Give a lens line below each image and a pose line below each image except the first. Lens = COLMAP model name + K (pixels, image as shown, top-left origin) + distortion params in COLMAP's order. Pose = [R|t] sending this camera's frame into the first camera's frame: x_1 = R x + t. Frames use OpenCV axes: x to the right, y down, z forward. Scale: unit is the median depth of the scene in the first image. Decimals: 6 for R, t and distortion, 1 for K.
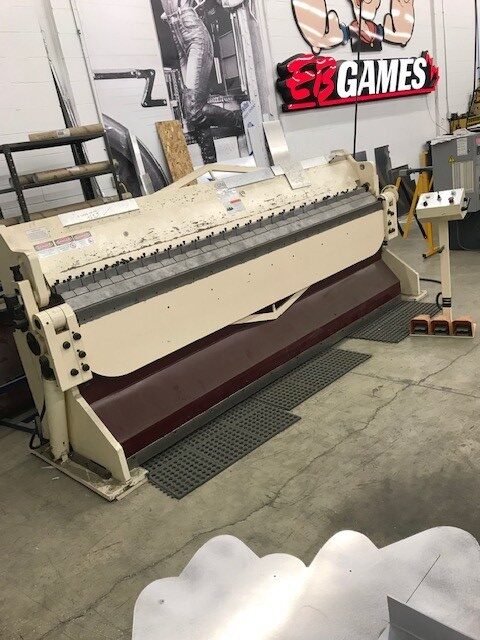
lens RADIAL K [[522.3, 0, 240.0], [0, 522.3, 320.0], [0, 0, 1]] dist [0.030050, -0.001709]
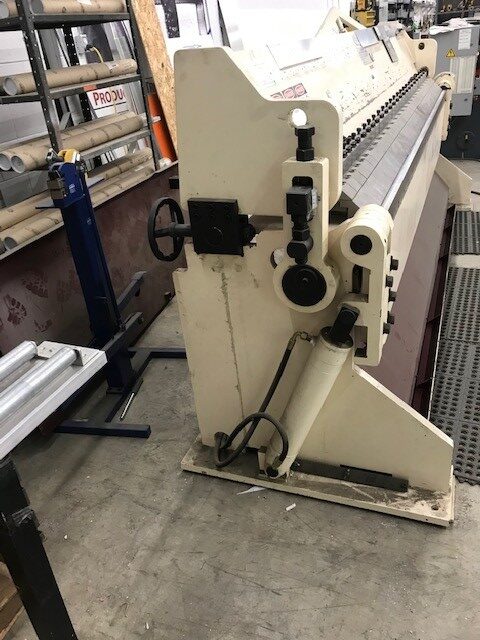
lens RADIAL K [[522.3, 0, 240.0], [0, 522.3, 320.0], [0, 0, 1]] dist [0.030050, -0.001709]
pose [[0.918167, -0.110771, 0.380392, -0.441745], [0.063958, 0.988968, 0.133612, 0.003757], [-0.390996, -0.098349, 0.915123, 0.357790]]
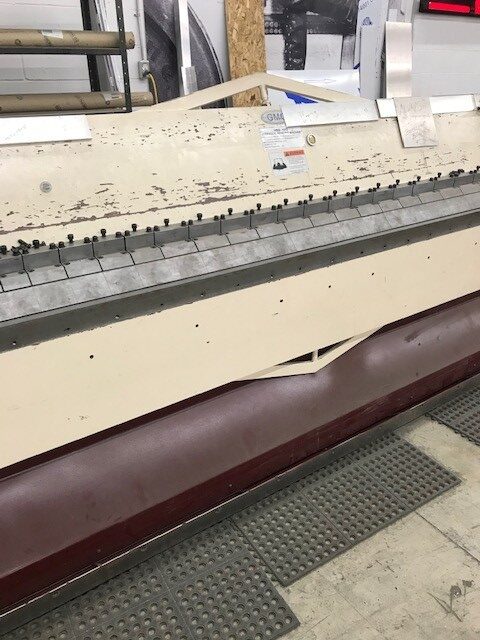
lens RADIAL K [[526.0, 0, 251.4], [0, 526.0, 321.8], [0, 0, 1]] dist [-0.034094, 0.076854]
pose [[0.967955, 0.239445, -0.075690, 0.029398], [-0.223458, 0.958792, 0.175456, -0.134158], [0.114583, -0.152919, 0.981573, 0.401727]]
